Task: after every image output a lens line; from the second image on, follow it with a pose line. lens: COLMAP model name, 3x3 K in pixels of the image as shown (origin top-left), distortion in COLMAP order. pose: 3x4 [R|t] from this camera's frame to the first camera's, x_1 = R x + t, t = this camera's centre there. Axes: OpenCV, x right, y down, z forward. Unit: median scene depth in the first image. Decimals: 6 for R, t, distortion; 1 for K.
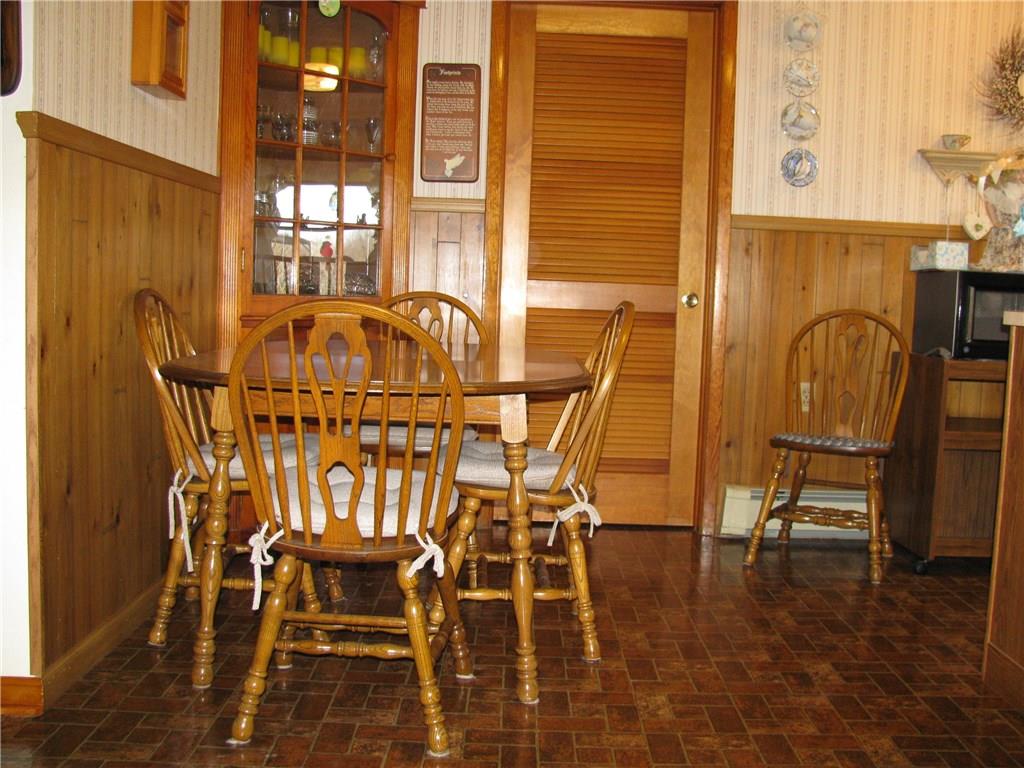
lens RADIAL K [[1058.5, 0, 520.7], [0, 1058.5, 382.7], [0, 0, 1]] dist [-0.224669, 0.282954]
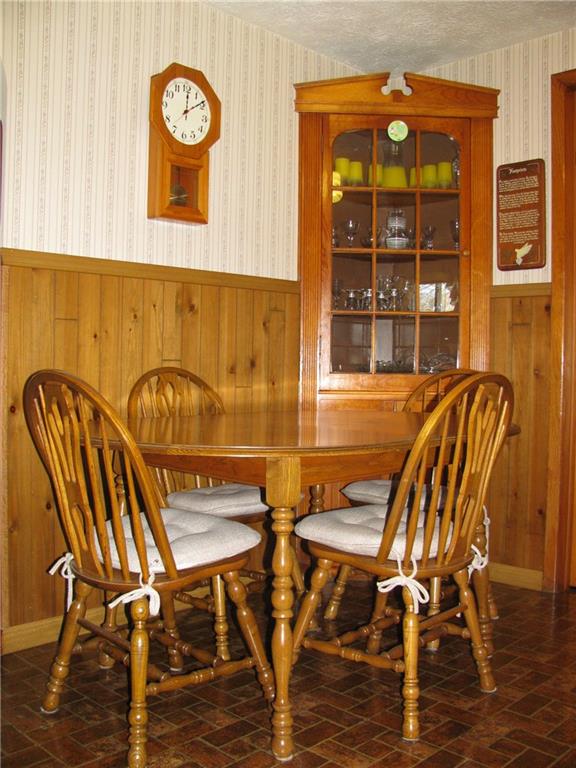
lens RADIAL K [[793.3, 0, 287.5], [0, 793.3, 390.1], [0, 0, 1]] dist [-0.222164, 0.271717]
pose [[0.716318, -0.000075, -0.697774, 0.327034], [-0.050974, 0.997322, -0.052436, -0.010552], [0.695910, 0.073130, 0.714396, 0.262559]]
